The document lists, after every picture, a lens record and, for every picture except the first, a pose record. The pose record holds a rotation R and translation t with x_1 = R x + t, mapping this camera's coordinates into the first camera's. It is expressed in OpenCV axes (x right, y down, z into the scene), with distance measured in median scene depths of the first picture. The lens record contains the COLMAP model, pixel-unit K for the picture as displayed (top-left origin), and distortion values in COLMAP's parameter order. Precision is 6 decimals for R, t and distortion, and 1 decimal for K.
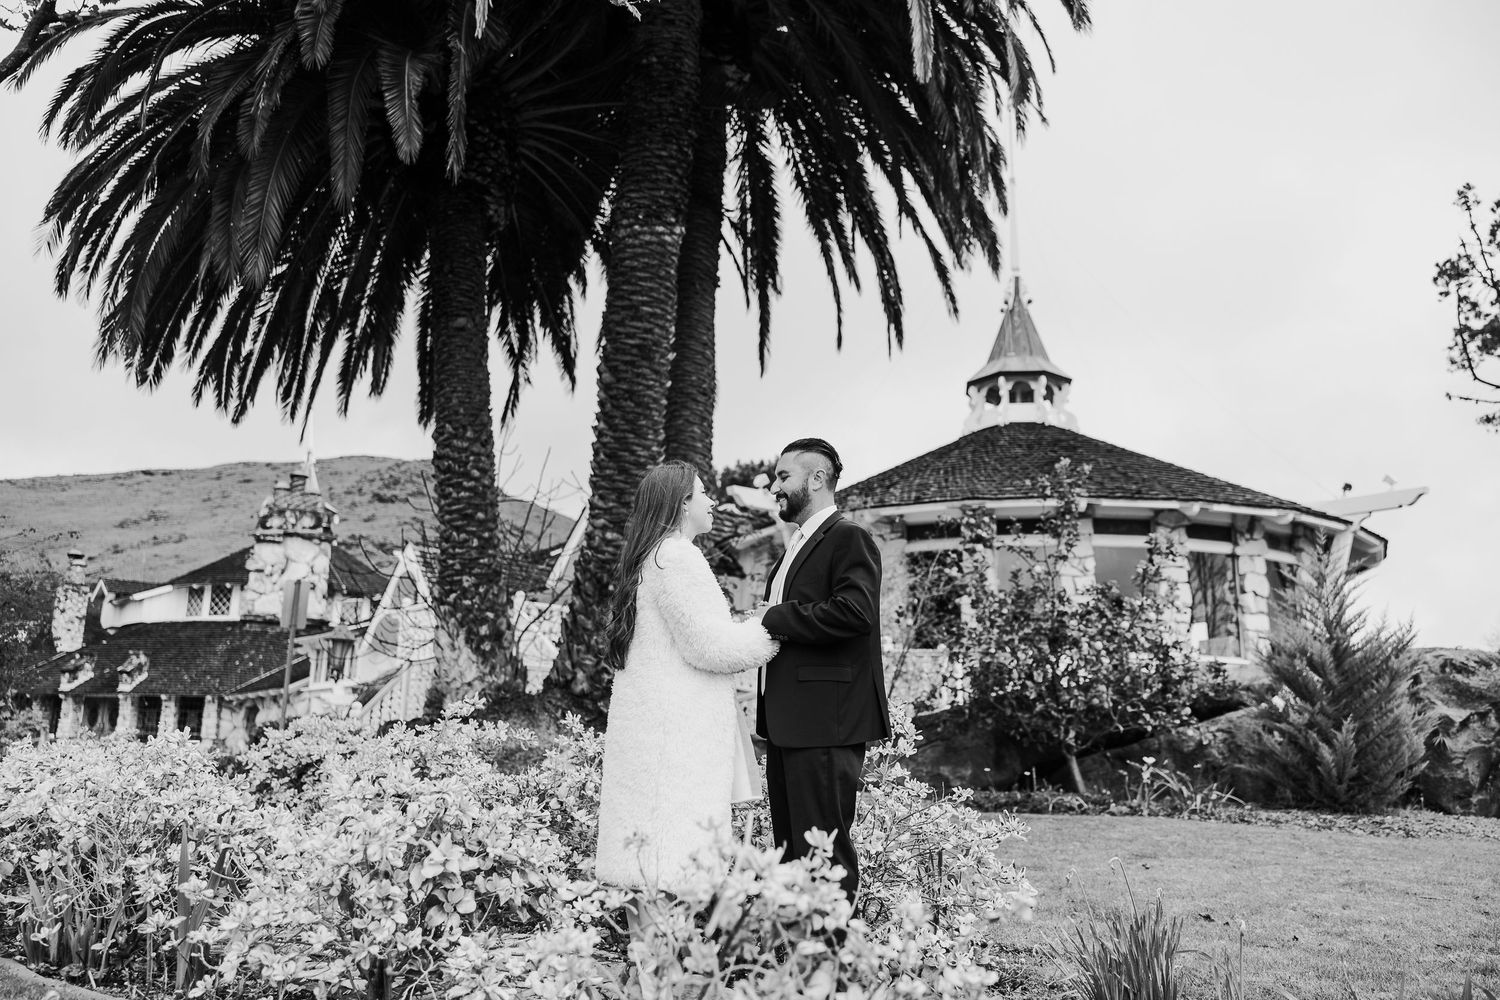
lens RADIAL K [[1165.8, 0, 739.9], [0, 1165.8, 500.1], [0, 0, 1]] dist [0.011522, -0.010610]
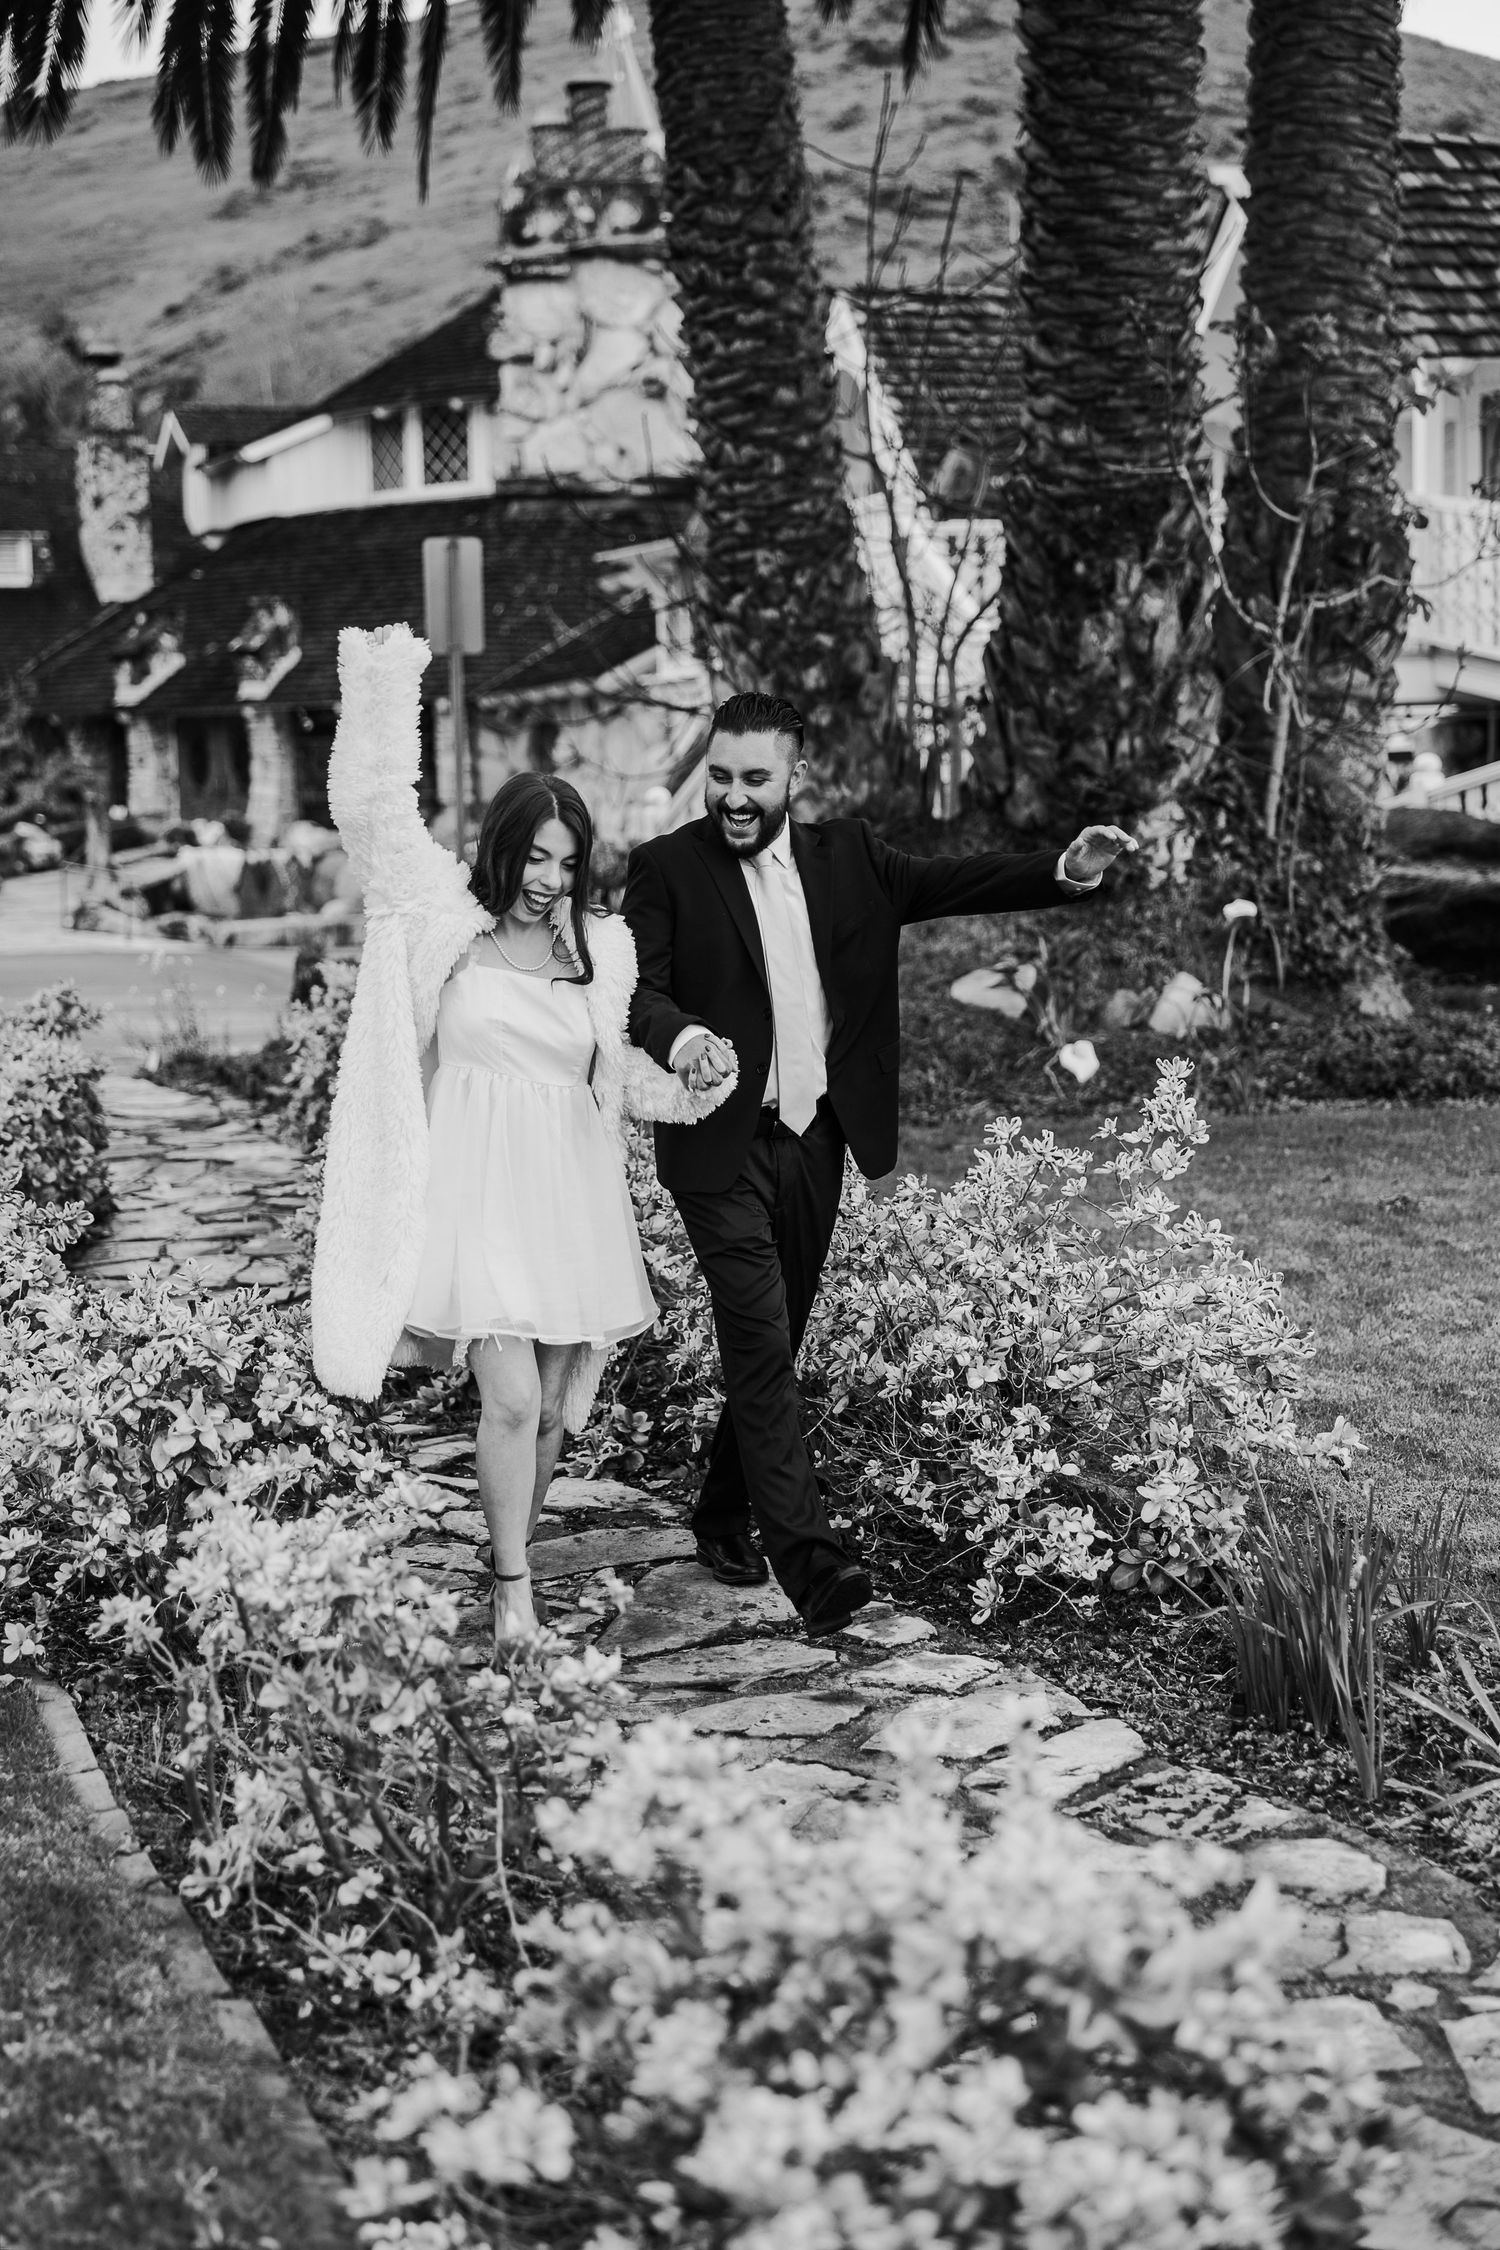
lens RADIAL K [[3457.0, 0, 754.7], [0, 3457.0, 1125.0], [0, 0, 1]] dist [-0.014189, 0.000000]
pose [[0.933365, -0.007409, -0.358853, 0.064480], [0.123190, 0.945669, 0.300890, -0.035413], [0.337127, -0.325047, 0.883567, -0.051119]]
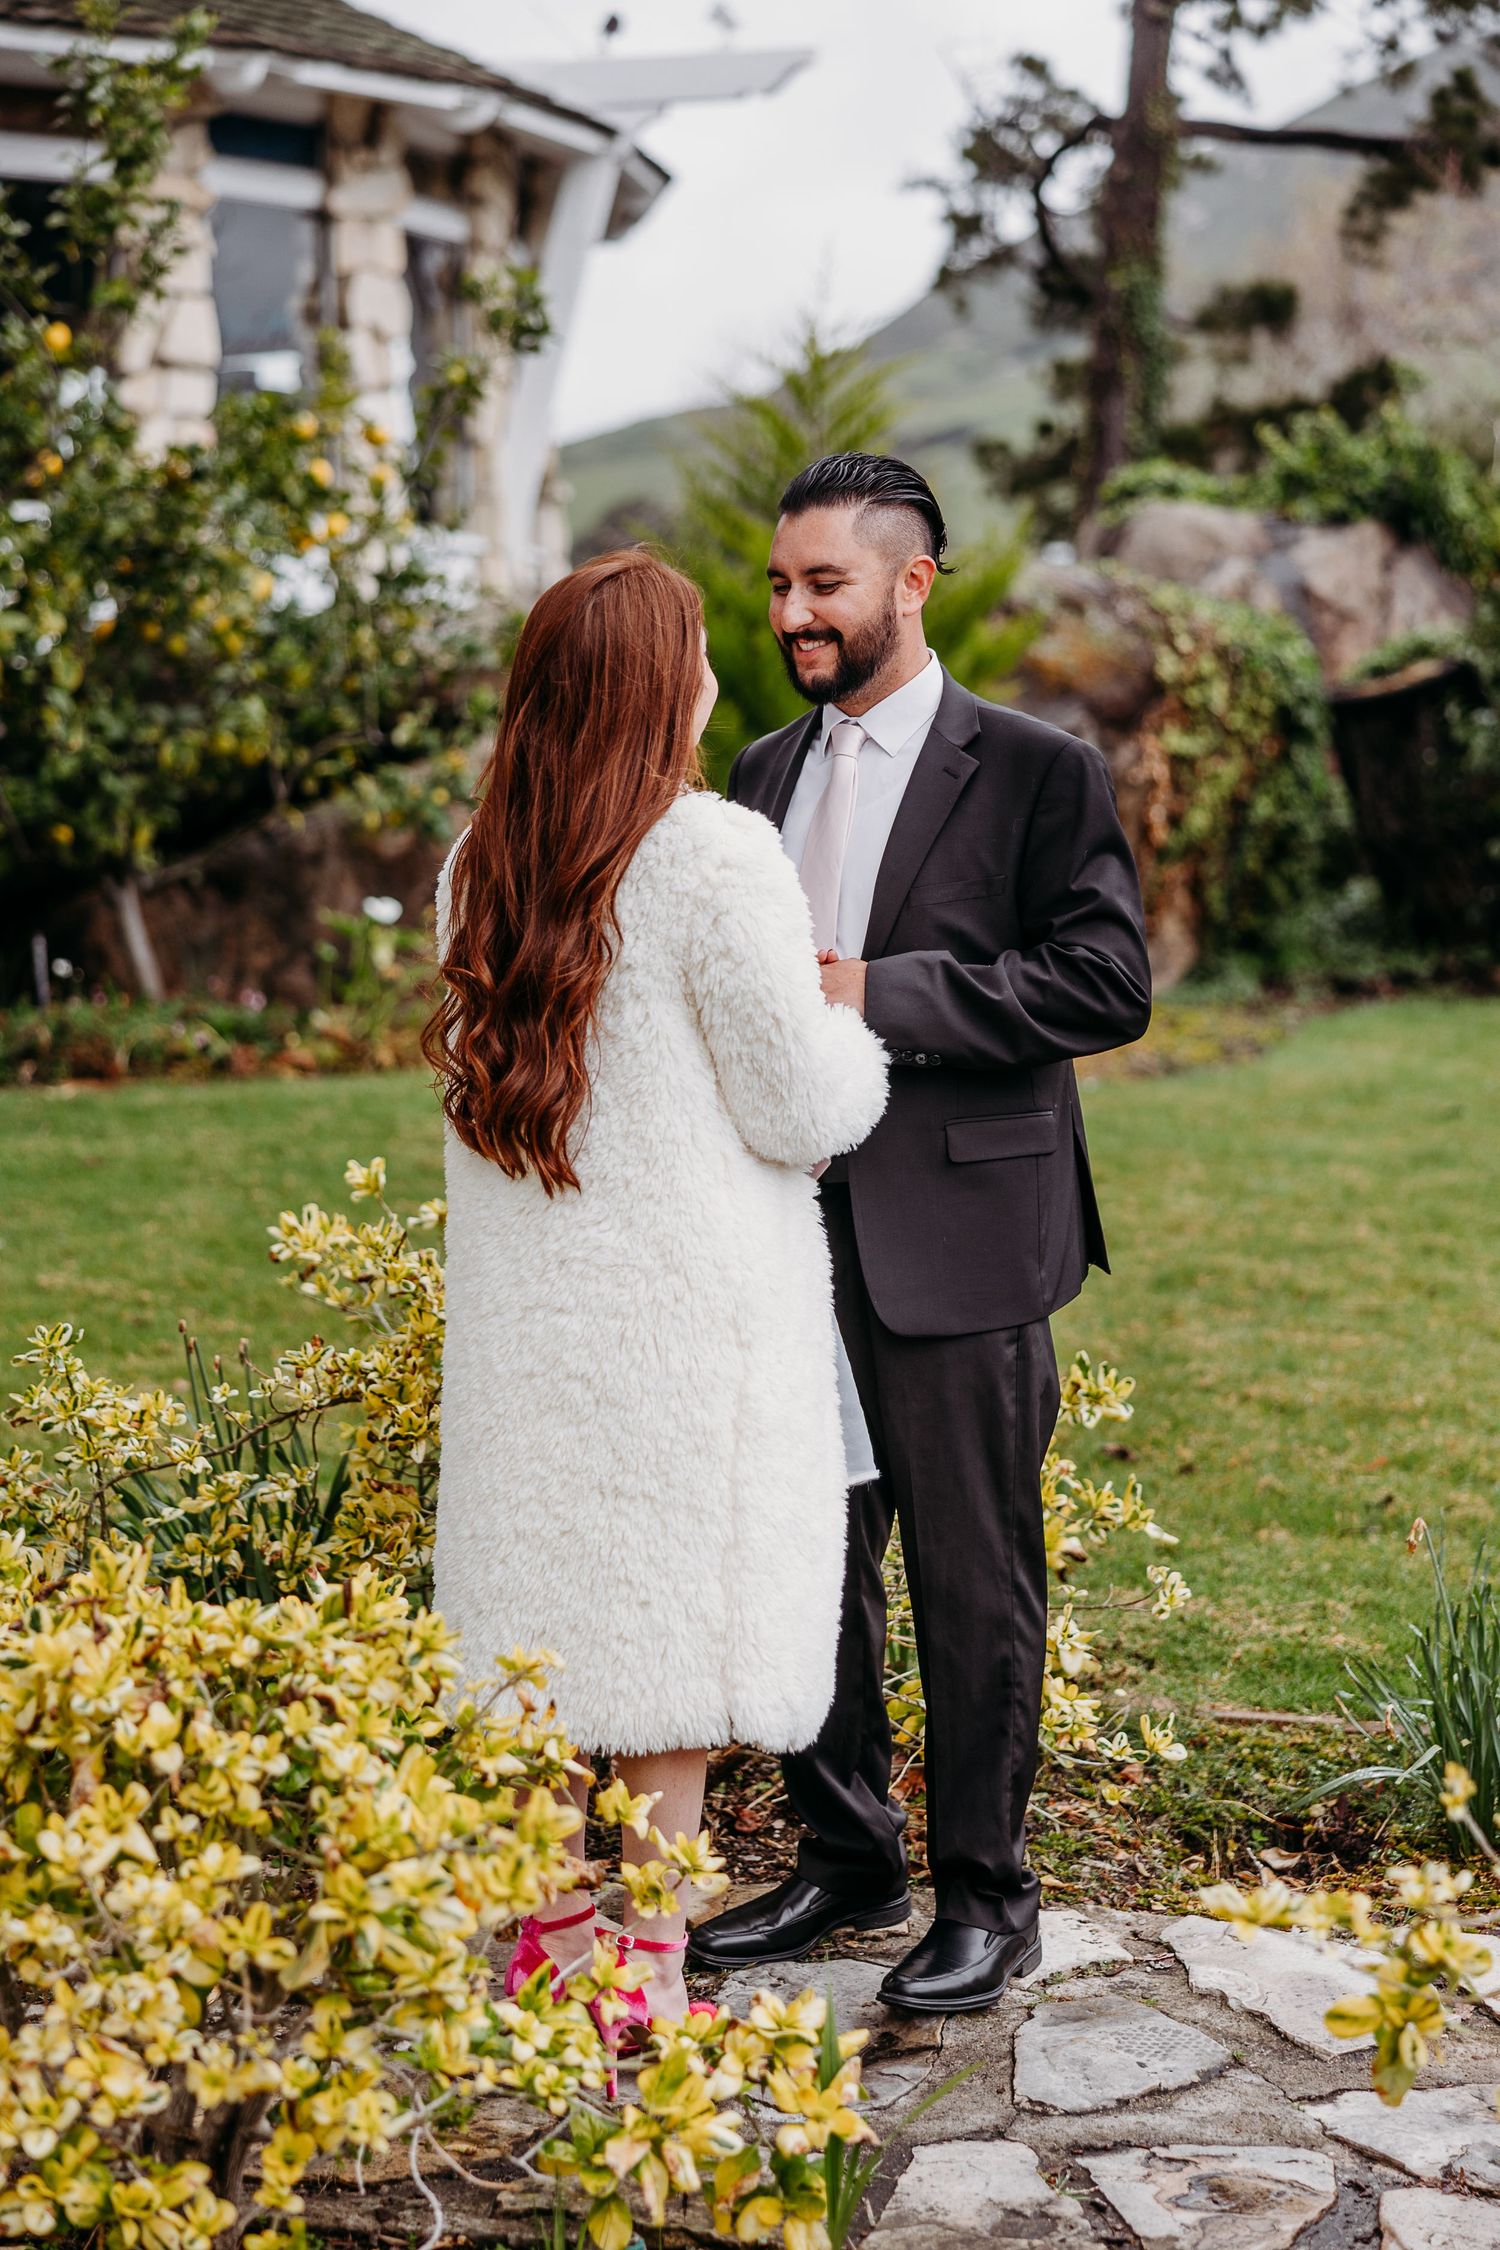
lens RADIAL K [[3785.0, 0, 750.2], [0, 3785.0, 1122.7], [0, 0, 1]] dist [-0.039348, 0.000000]
pose [[0.825789, -0.082825, 0.557865, -0.208602], [-0.100690, 0.951613, 0.290333, -0.063613], [-0.554919, -0.295926, 0.777492, 0.016755]]
